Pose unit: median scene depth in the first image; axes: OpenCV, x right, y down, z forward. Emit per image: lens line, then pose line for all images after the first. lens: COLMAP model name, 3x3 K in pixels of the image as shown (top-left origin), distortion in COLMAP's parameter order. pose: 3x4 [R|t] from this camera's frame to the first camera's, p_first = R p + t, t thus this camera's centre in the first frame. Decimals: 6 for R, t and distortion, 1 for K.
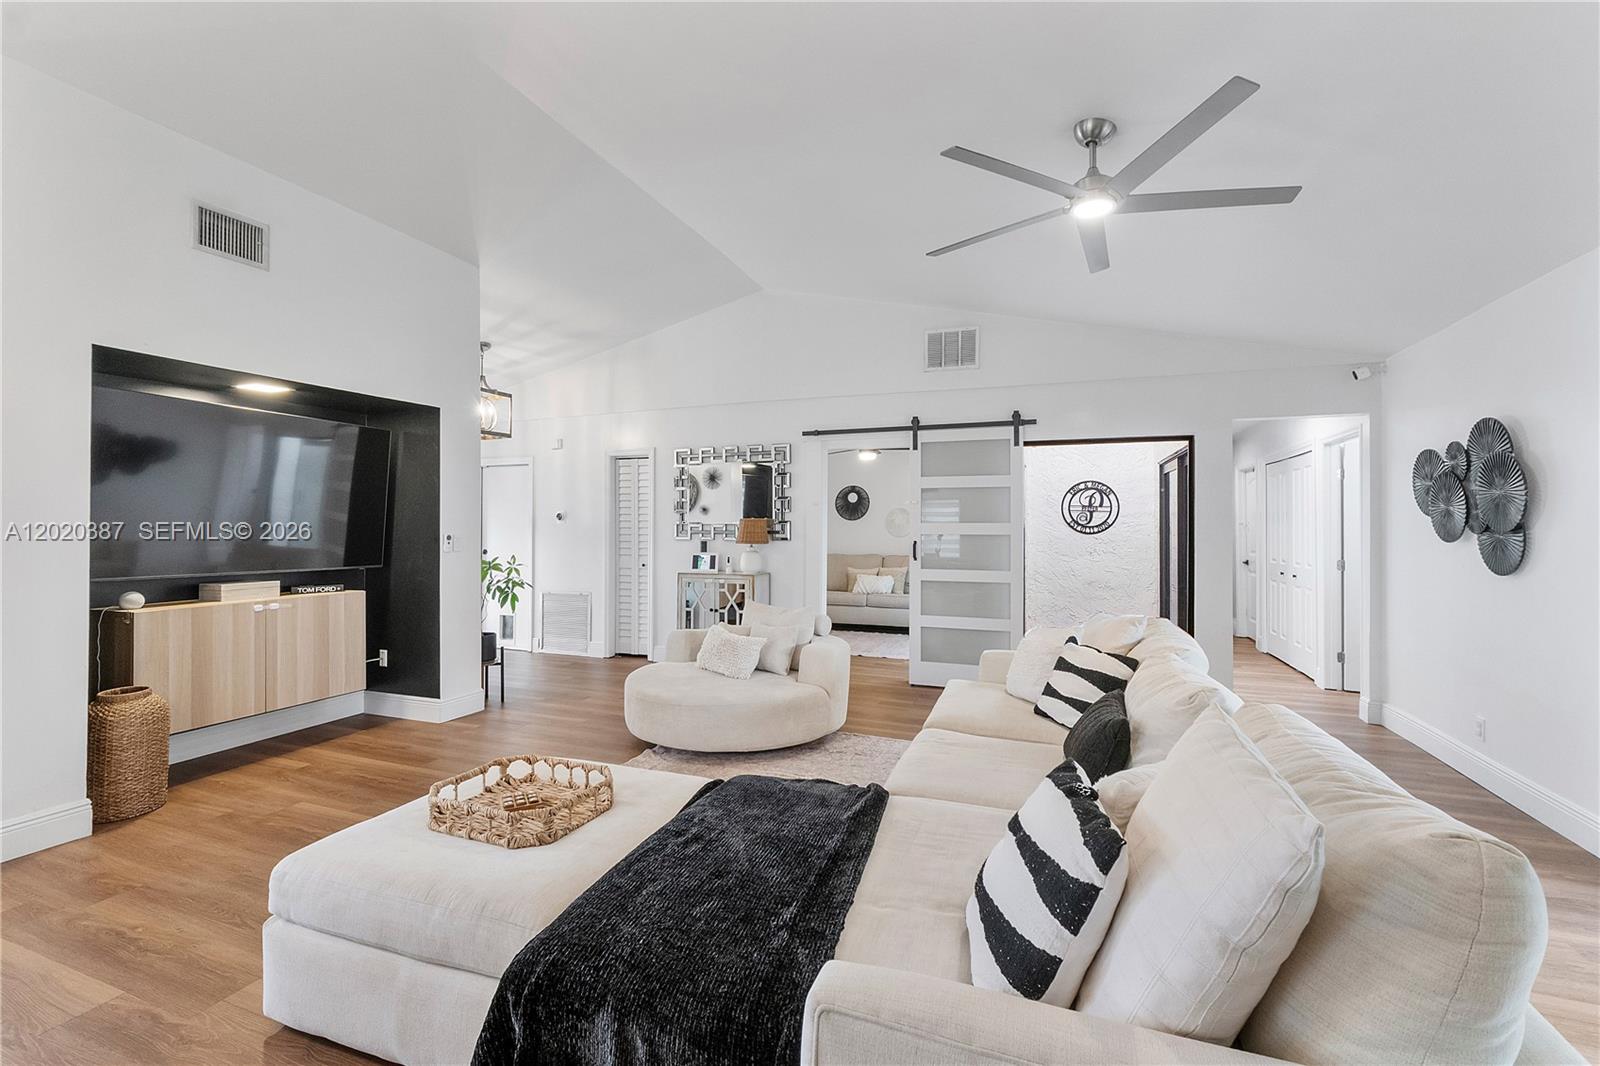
lens RADIAL K [[680.2, 0, 802.6], [0, 680.2, 518.0], [0, 0, 1]] dist [-0.003902, -0.000438]
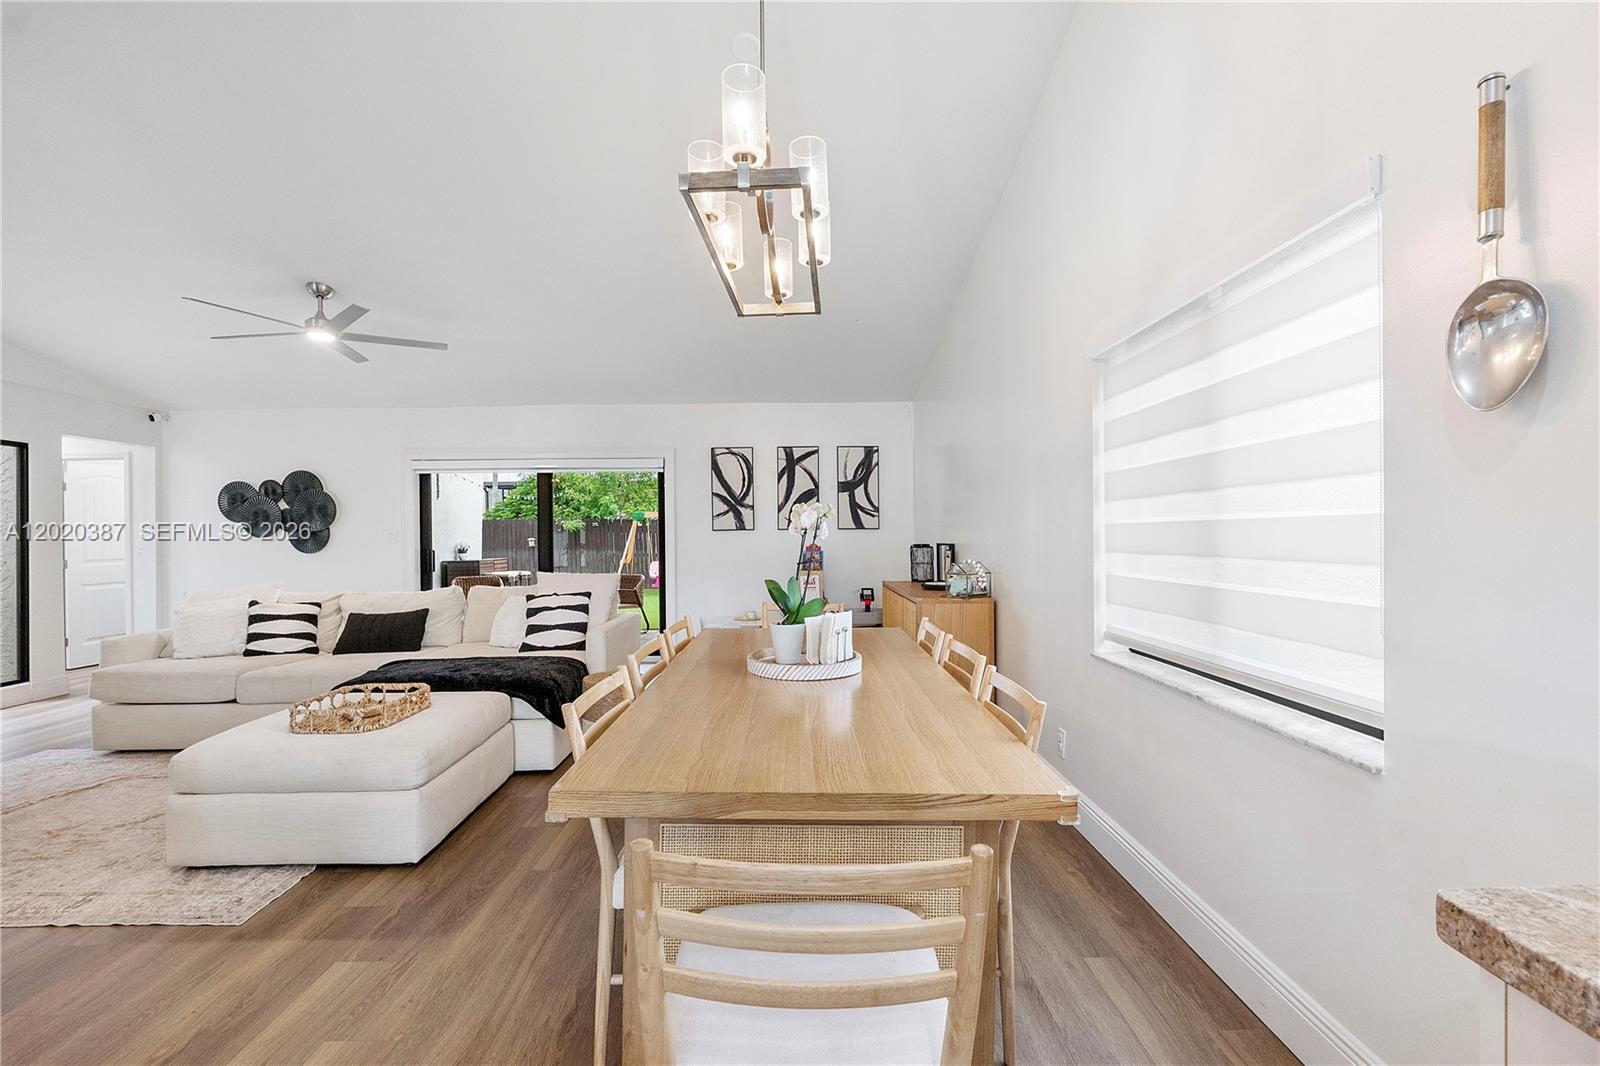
lens RADIAL K [[672.9, 0, 806.8], [0, 672.9, 532.7], [0, 0, 1]] dist [-0.004863, -0.000381]
pose [[-0.382342, 0.002948, 0.924016, -0.956268], [0.003716, 0.999992, -0.001653, 0.025859], [-0.924013, 0.002801, -0.382350, 0.316349]]
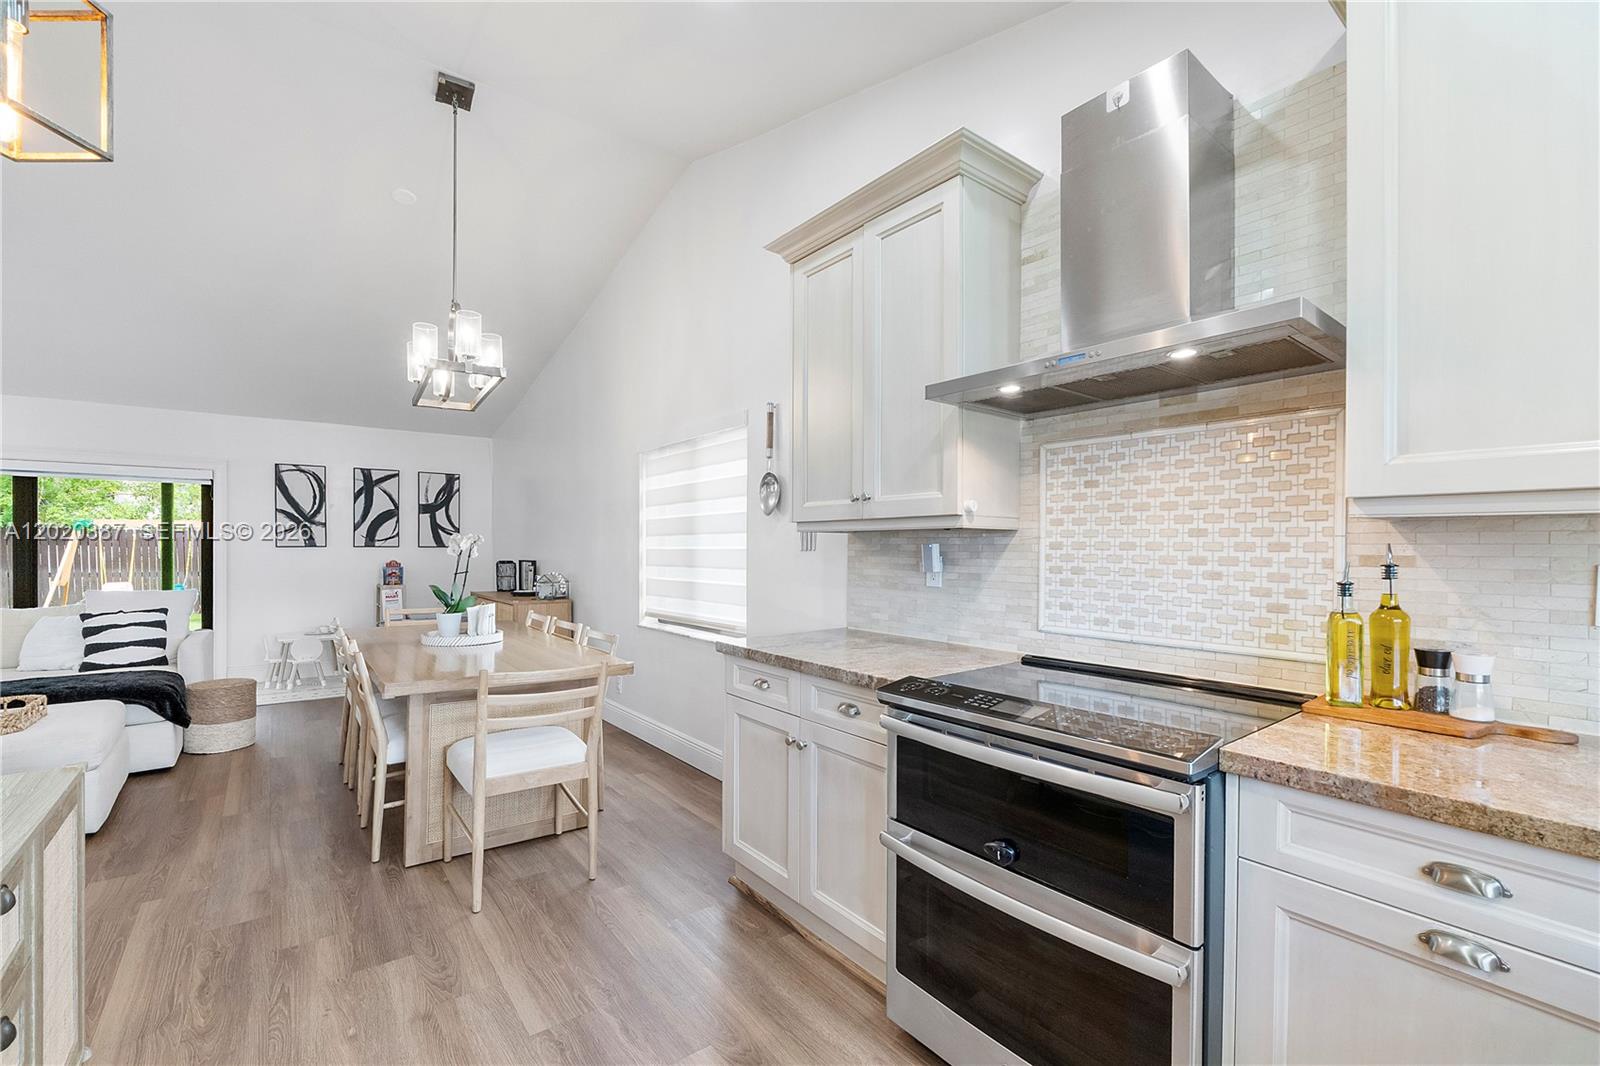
lens RADIAL K [[681.7, 0, 782.6], [0, 681.7, 545.1], [0, 0, 1]] dist [0.001463, 0.000231]
pose [[-0.847234, -0.000618, 0.531219, -1.233810], [-0.006192, 0.999943, -0.008712, 0.020027], [-0.531184, -0.010670, -0.847190, 0.612416]]
